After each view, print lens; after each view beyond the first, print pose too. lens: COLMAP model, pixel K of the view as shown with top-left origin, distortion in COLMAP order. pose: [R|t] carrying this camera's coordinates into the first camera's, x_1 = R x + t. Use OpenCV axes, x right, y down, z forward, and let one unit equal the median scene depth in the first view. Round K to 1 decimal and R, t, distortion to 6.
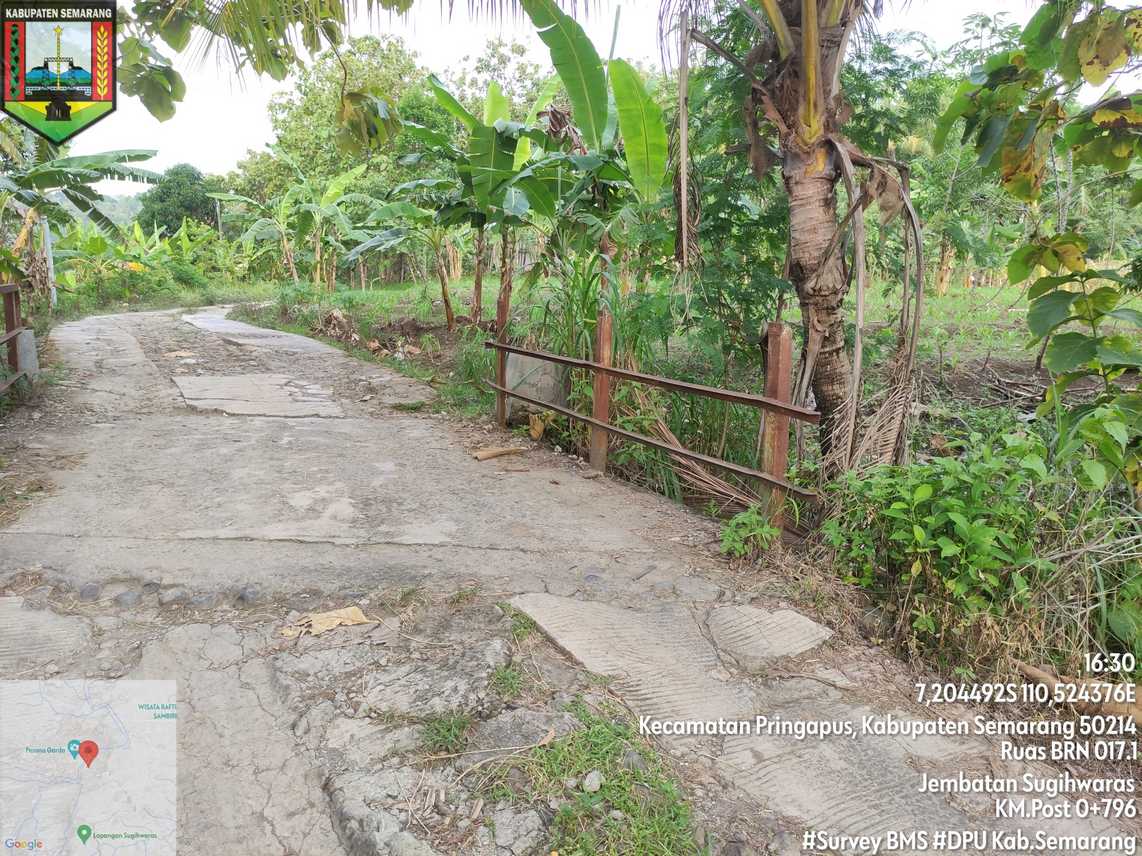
lens RADIAL K [[841.7, 0, 568.2], [0, 841.7, 423.9], [0, 0, 1]] dist [0.059255, -0.062630]
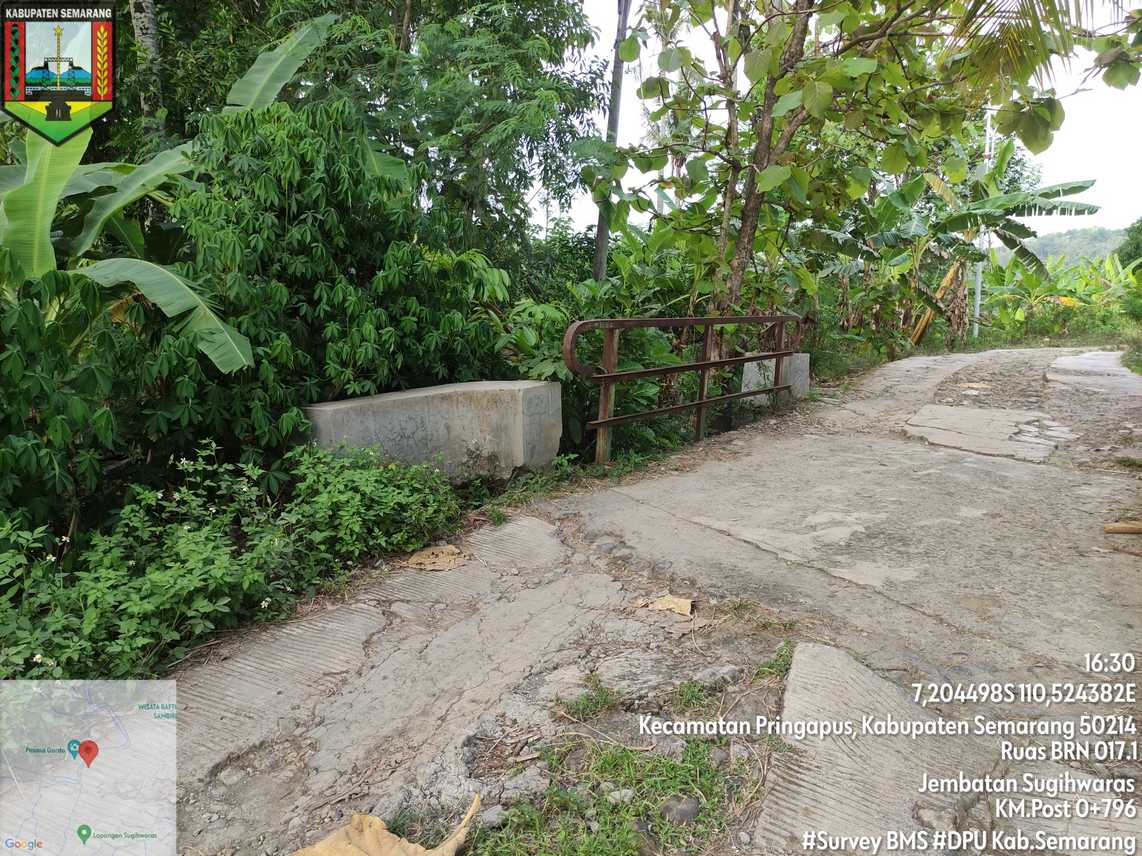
lens RADIAL K [[841.7, 0, 568.9], [0, 841.7, 425.6], [0, 0, 1]] dist [0.059255, -0.062630]
pose [[0.498588, 0.109970, -0.859835, 0.160134], [-0.144515, 0.988584, 0.042638, -0.008362], [0.854708, 0.103000, 0.508788, 0.078544]]
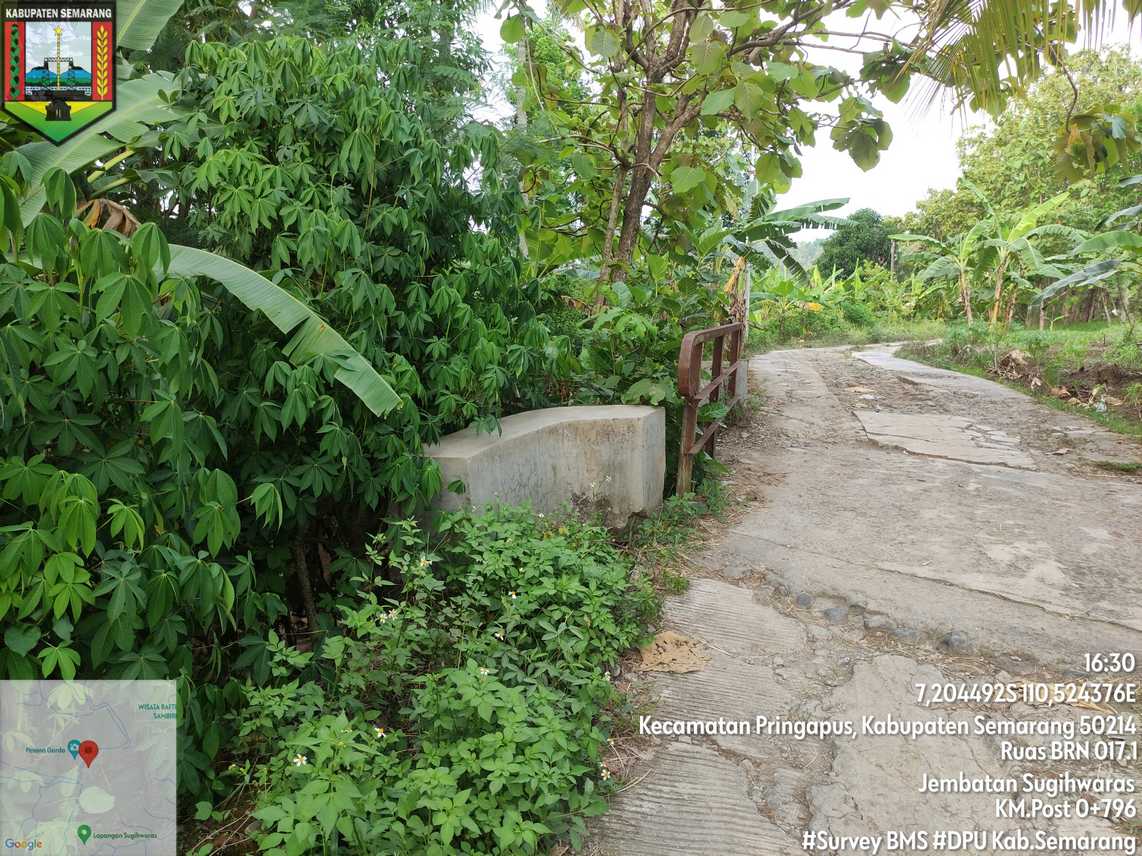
lens RADIAL K [[841.7, 0, 569.8], [0, 841.7, 424.2], [0, 0, 1]] dist [0.059255, -0.062630]
pose [[0.742960, 0.091665, -0.663030, -0.022361], [-0.120638, 0.992694, 0.002062, 0.001211], [0.658375, 0.078455, 0.748590, -0.013245]]
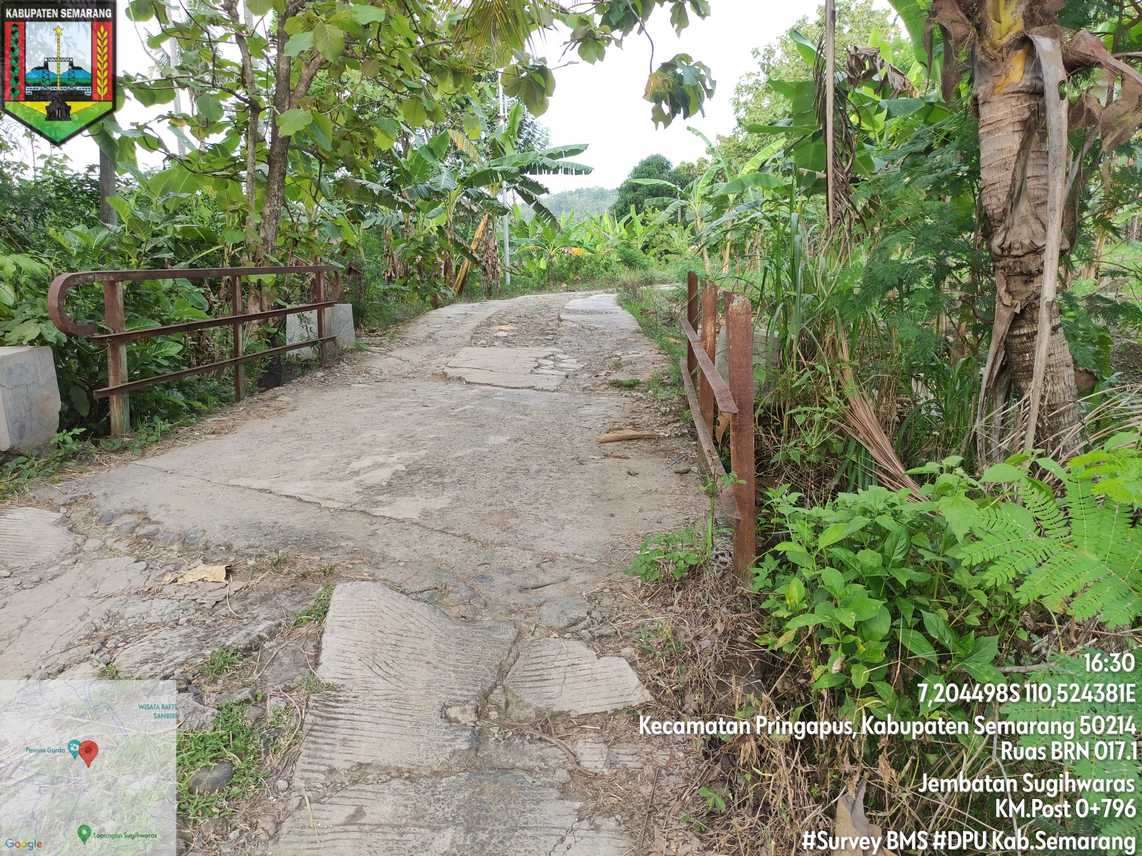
lens RADIAL K [[841.7, 0, 569.7], [0, 841.7, 424.6], [0, 0, 1]] dist [0.059255, -0.062630]
pose [[0.858386, 0.076128, -0.507324, 0.171536], [-0.063415, 0.997089, 0.042323, -0.007227], [0.509070, -0.004157, 0.860715, 0.087641]]
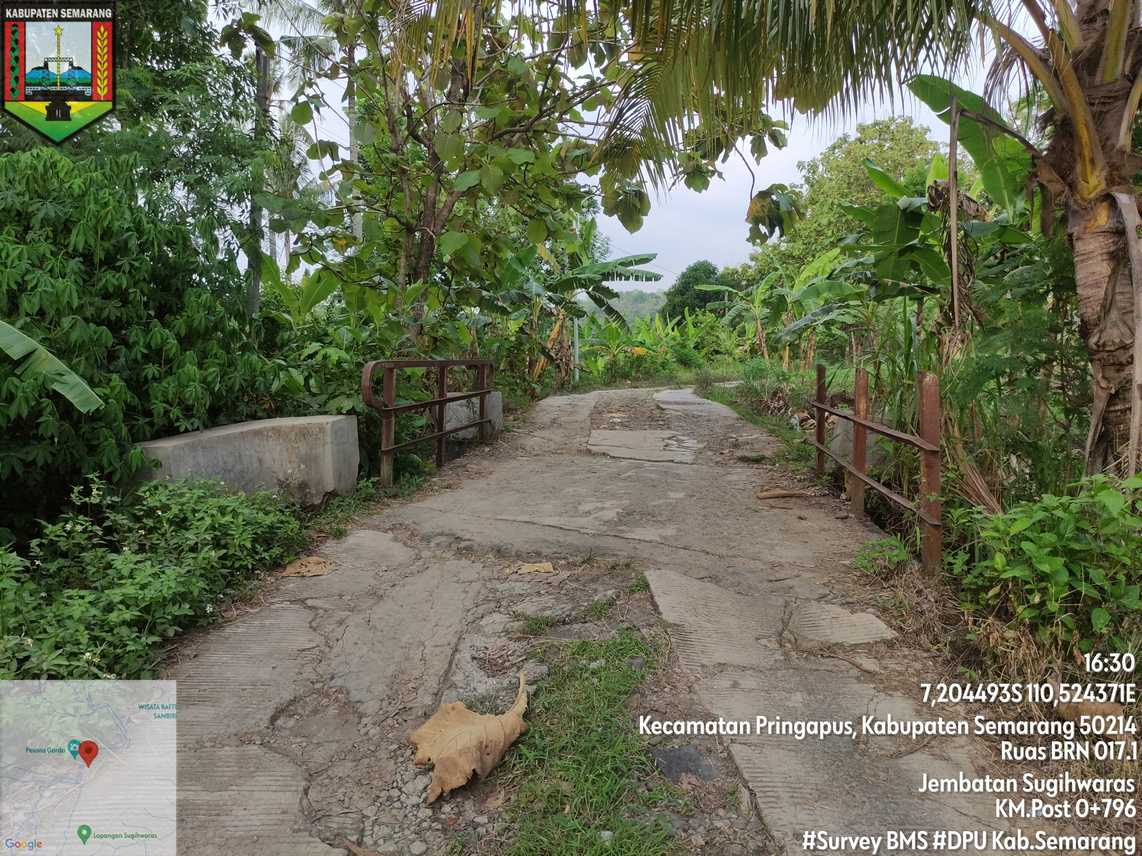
lens RADIAL K [[841.7, 0, 569.1], [0, 841.7, 424.5], [0, 0, 1]] dist [0.059255, -0.062630]
pose [[0.833963, 0.024966, -0.551255, 0.157792], [-0.076226, 0.994611, -0.070273, 0.021829], [0.546530, 0.100625, 0.831372, -0.060418]]
